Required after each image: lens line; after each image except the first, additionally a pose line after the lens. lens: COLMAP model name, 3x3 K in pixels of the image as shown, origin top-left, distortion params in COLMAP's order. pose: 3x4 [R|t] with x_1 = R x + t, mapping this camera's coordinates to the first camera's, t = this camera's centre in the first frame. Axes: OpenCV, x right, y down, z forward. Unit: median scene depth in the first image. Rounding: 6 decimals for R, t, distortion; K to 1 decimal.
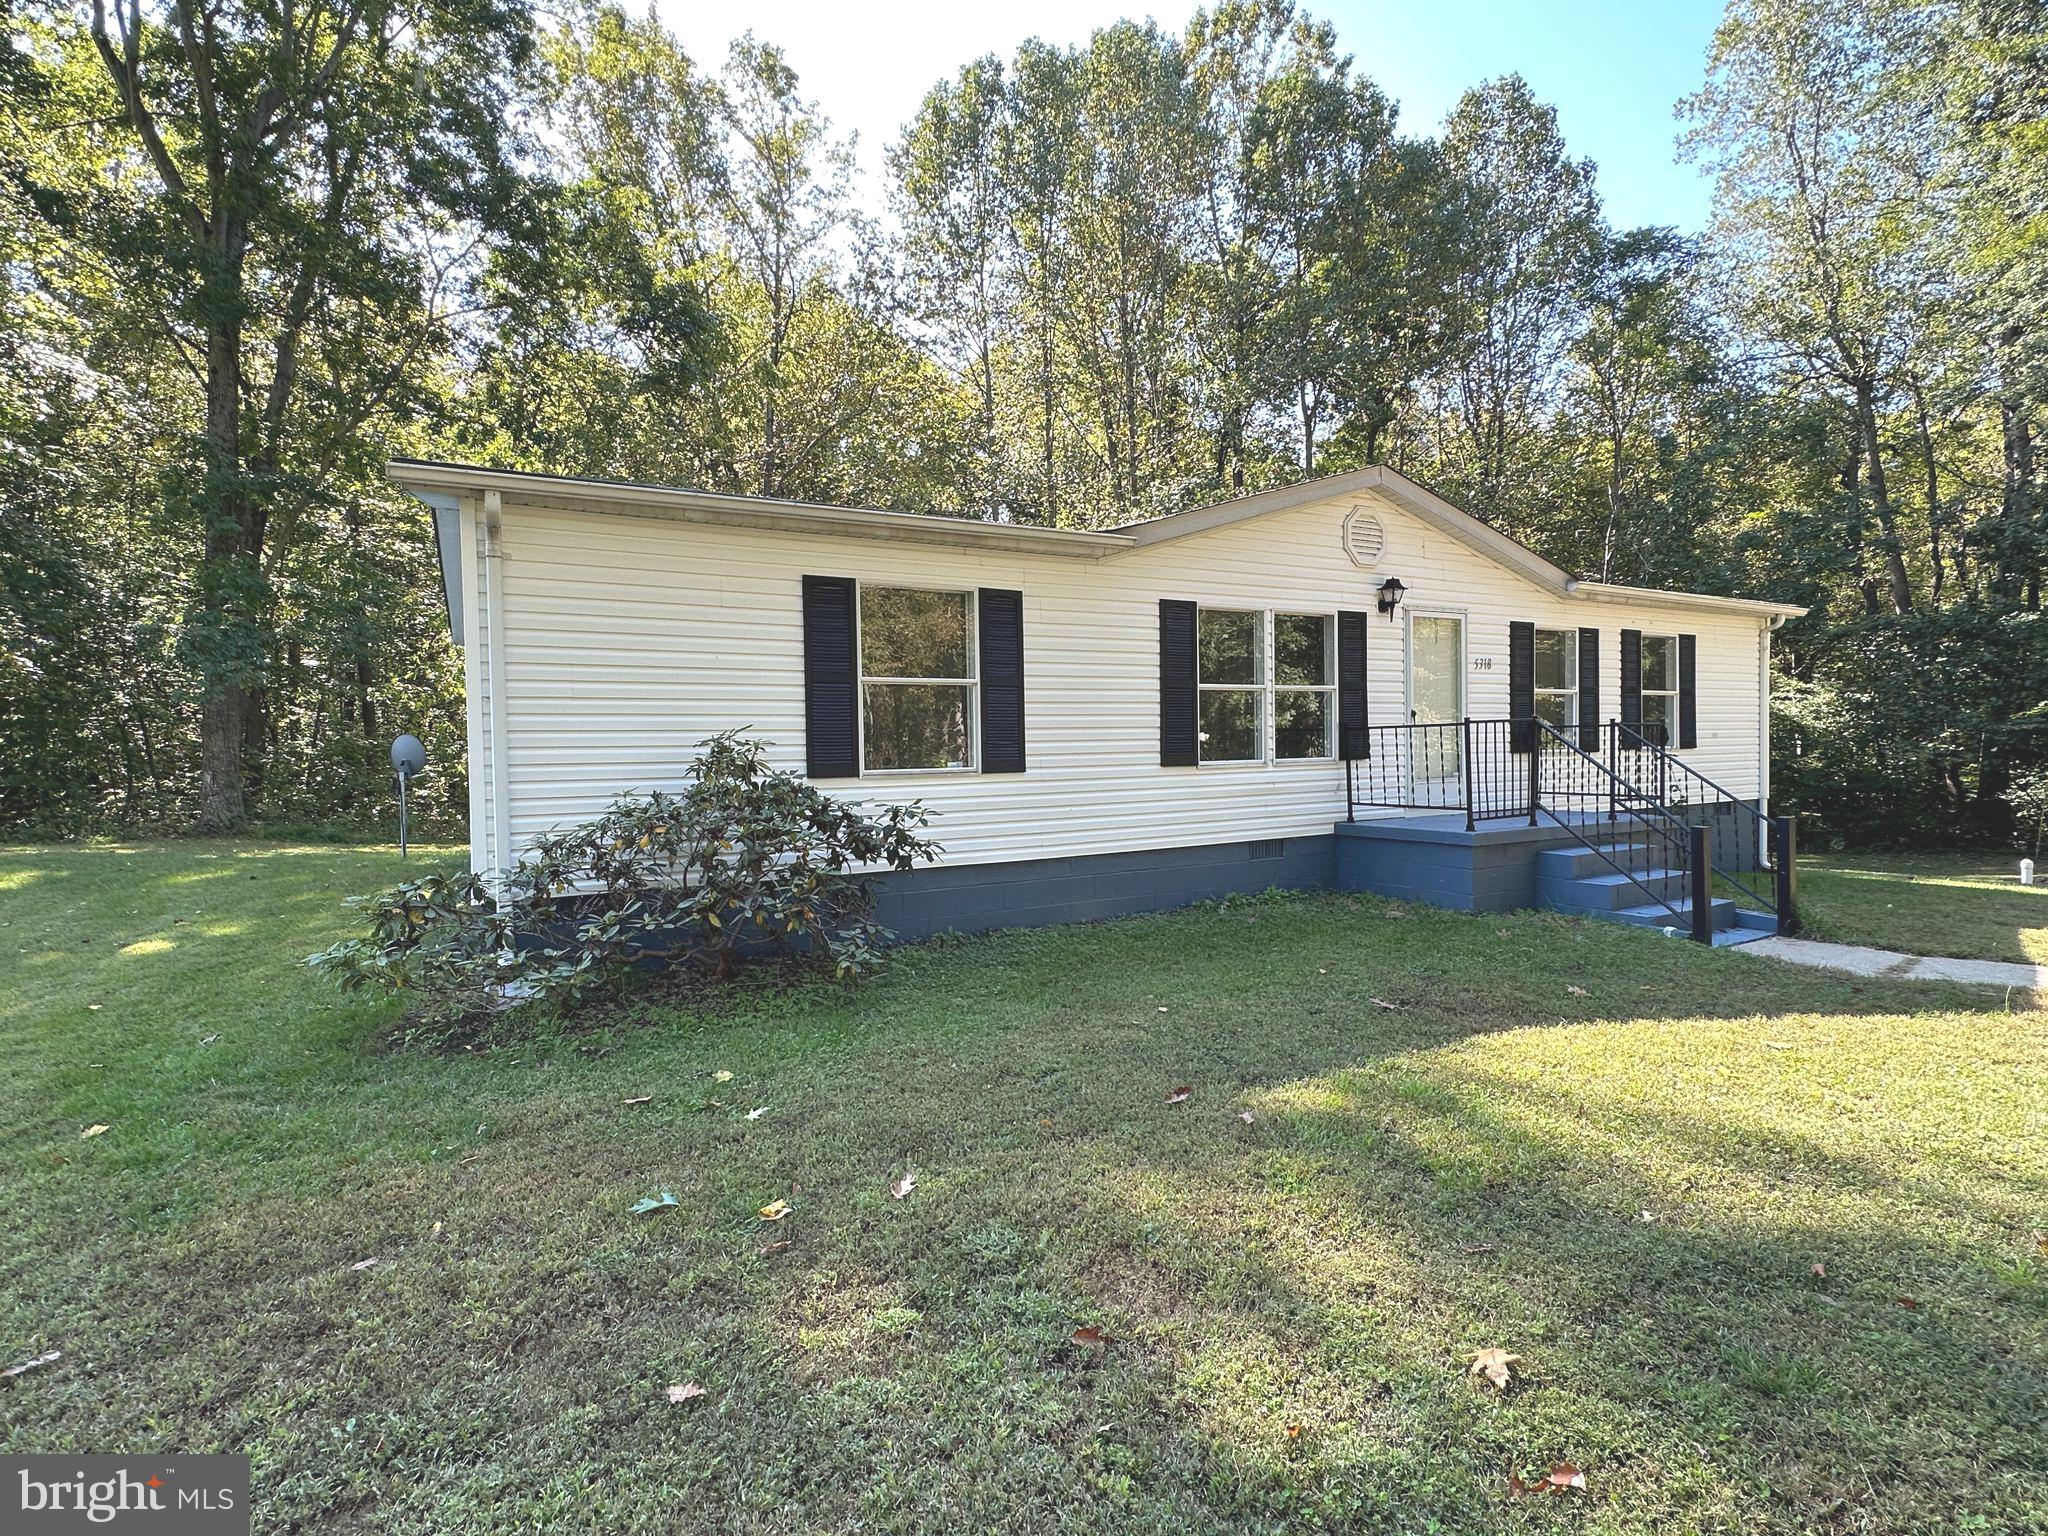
lens RADIAL K [[963.9, 0, 1024.0], [0, 963.9, 768.0], [0, 0, 1]] dist [0.014664, 0.000016]
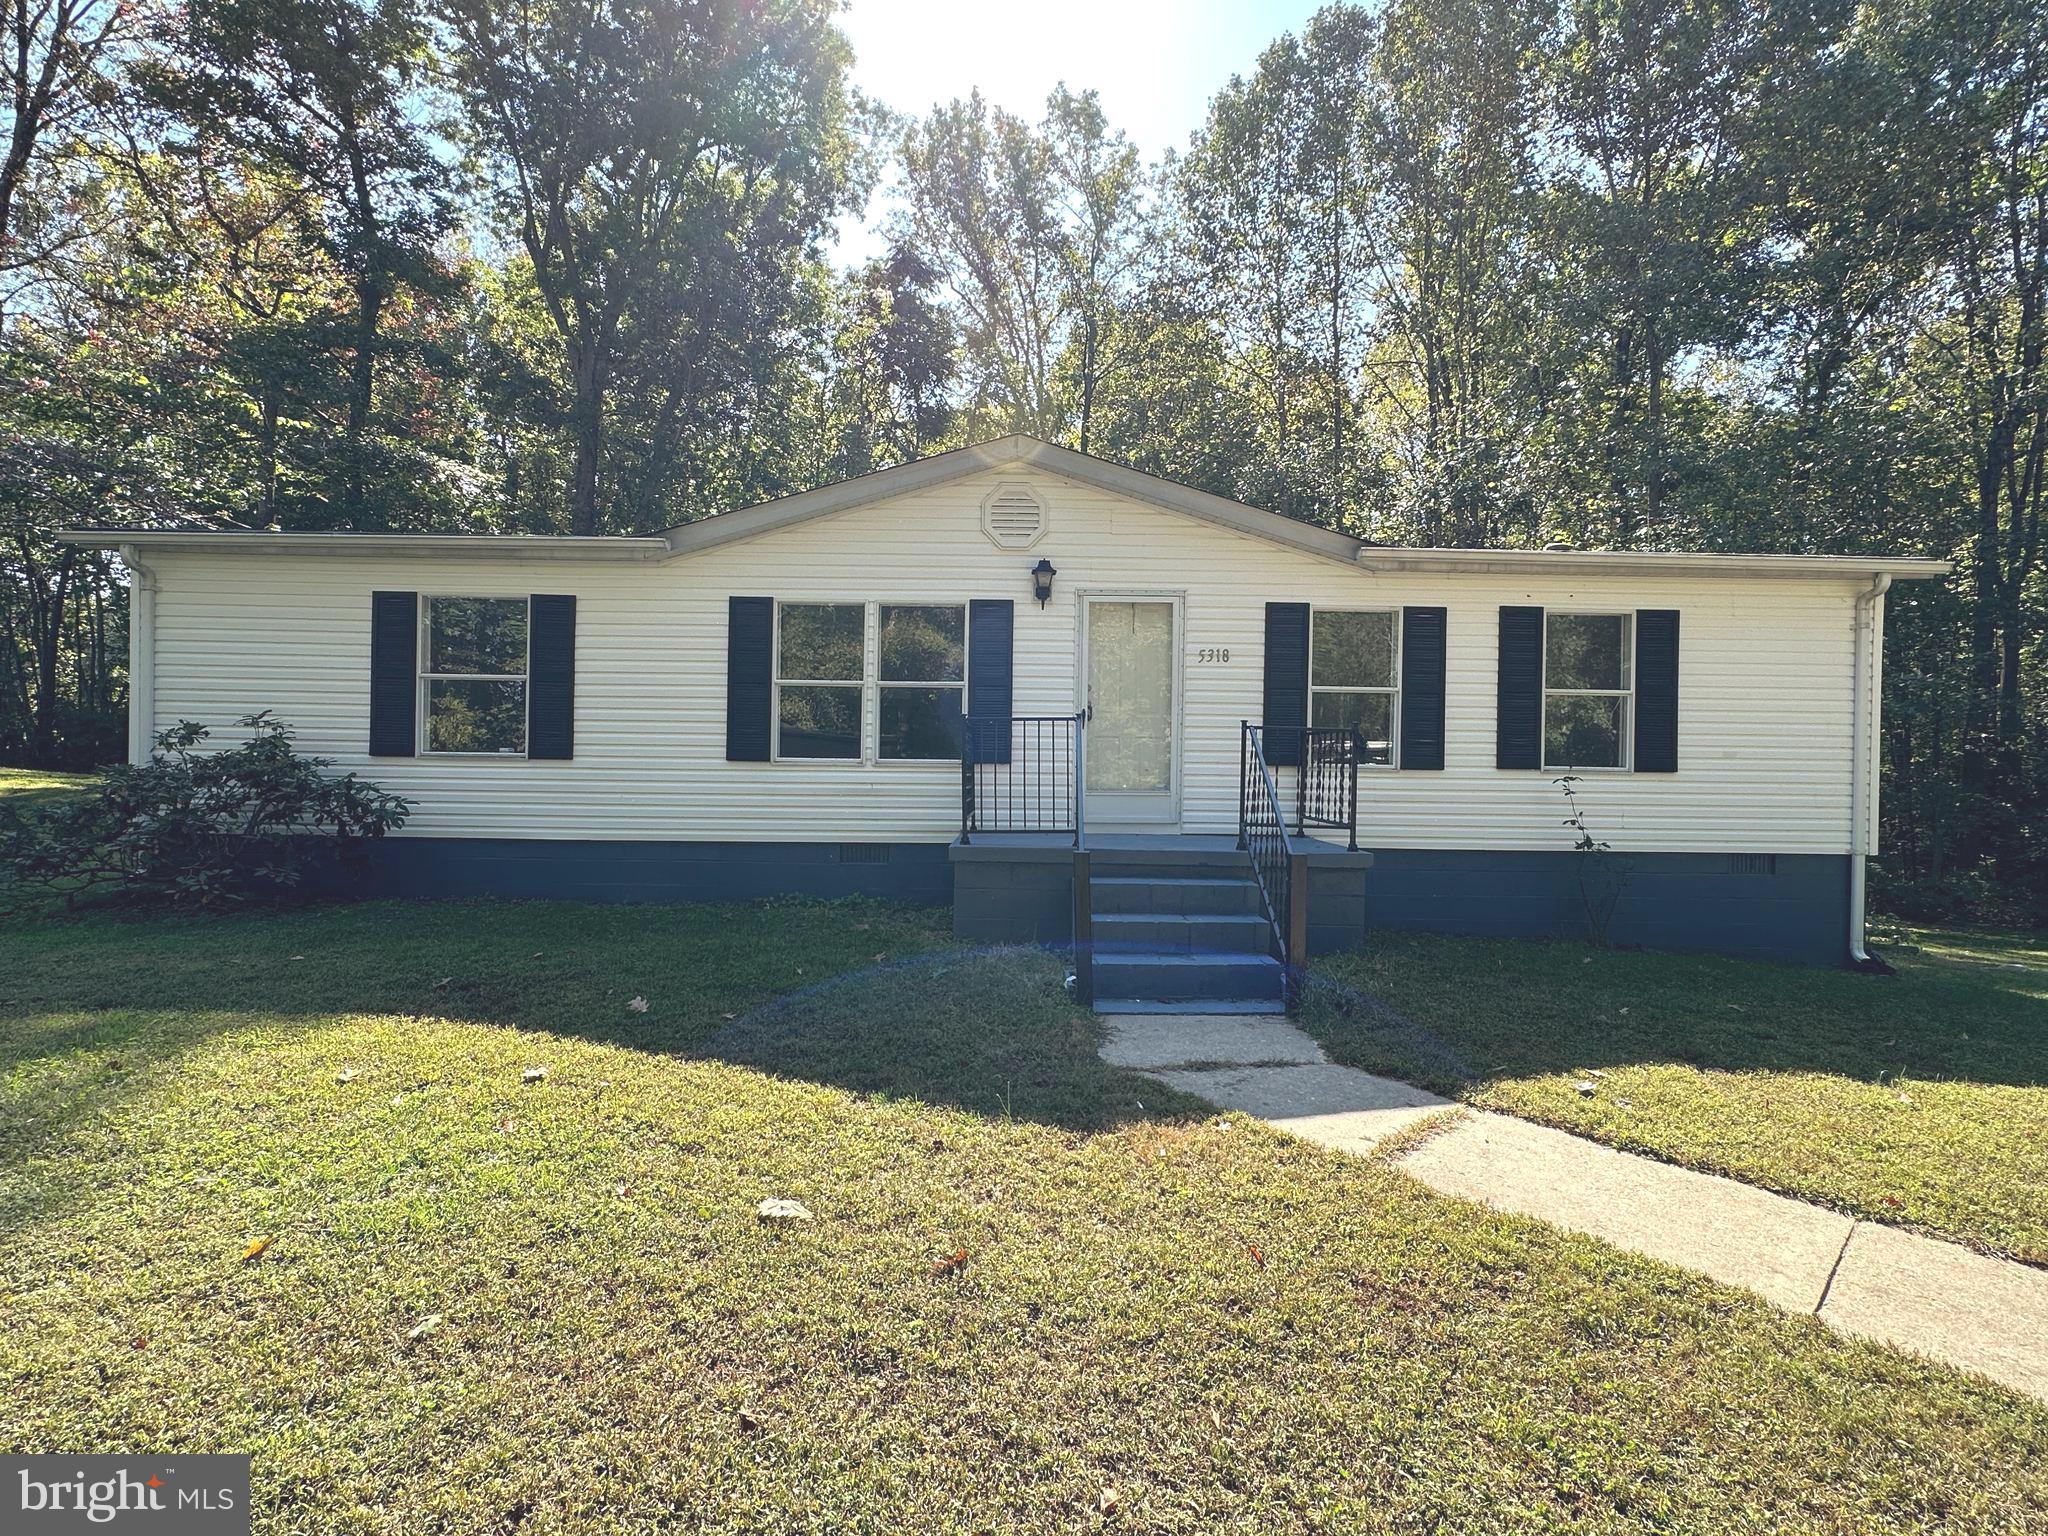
lens RADIAL K [[945.6, 0, 1024.0], [0, 945.6, 768.0], [0, 0, 1]] dist [0.002885, 0.000264]
pose [[0.884834, 0.037952, -0.464359, 0.781381], [-0.040669, 0.999164, 0.004168, -0.009726], [0.464129, 0.015197, 0.885637, 0.232210]]
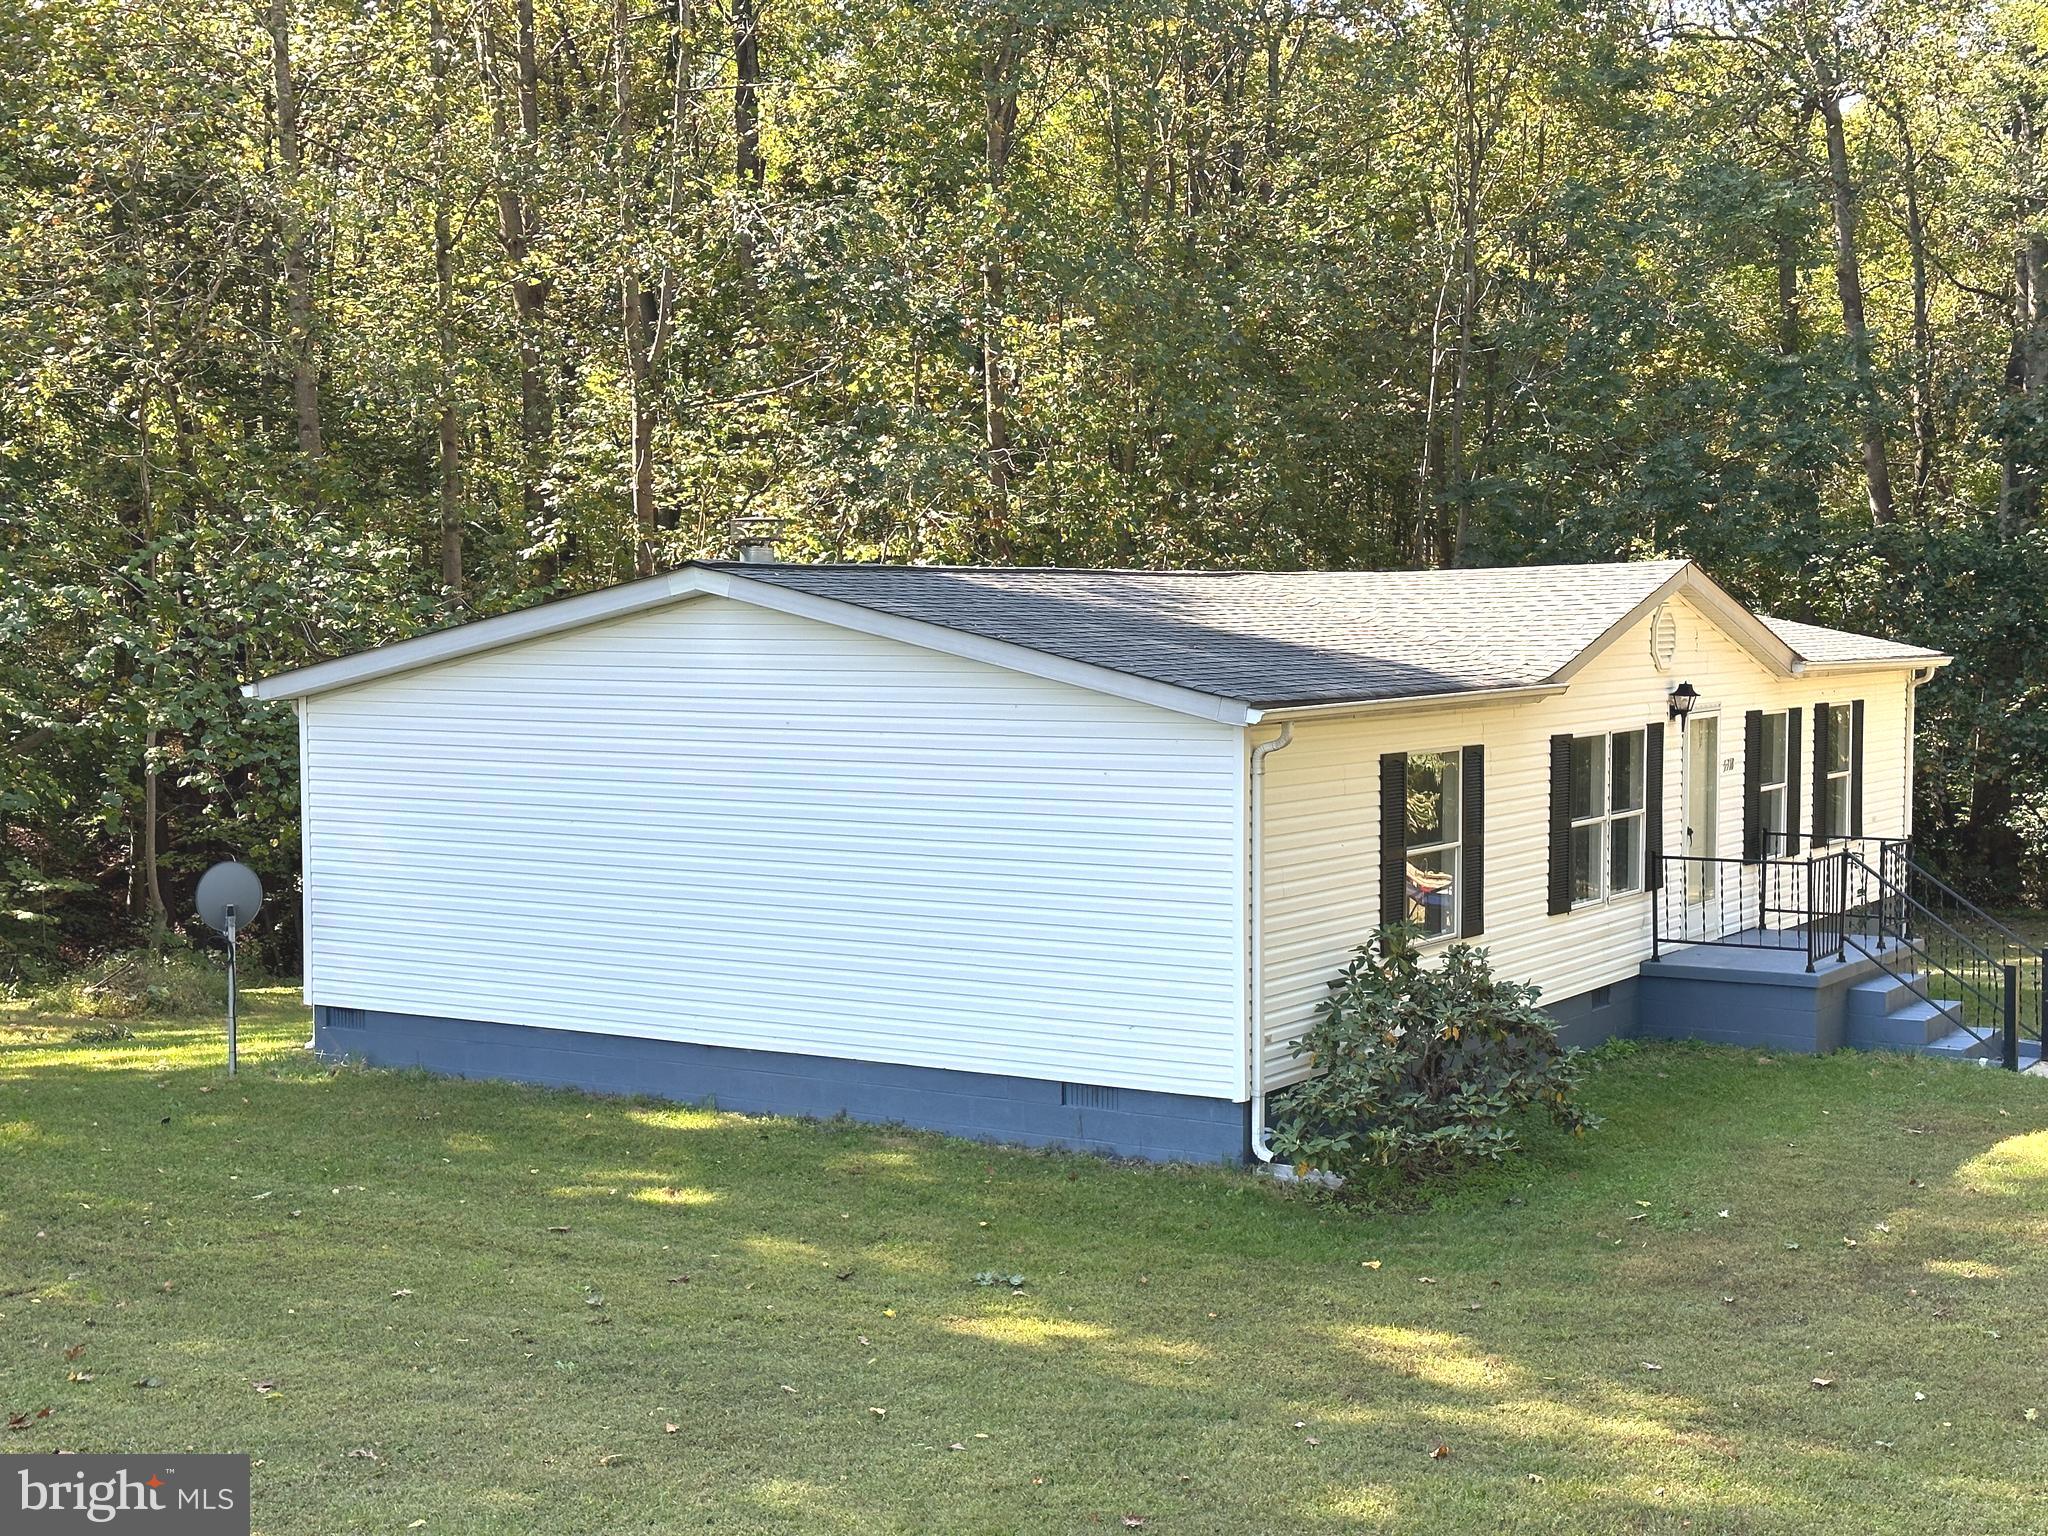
lens RADIAL K [[2907.2, 0, 1024.0], [0, 2907.2, 768.0], [0, 0, 1]] dist [0.094169, -0.002831]
pose [[0.875293, -0.006460, 0.483551, -1.465727], [-0.011471, 0.999352, 0.034114, -0.205355], [-0.483458, -0.035407, 0.874651, -1.065358]]
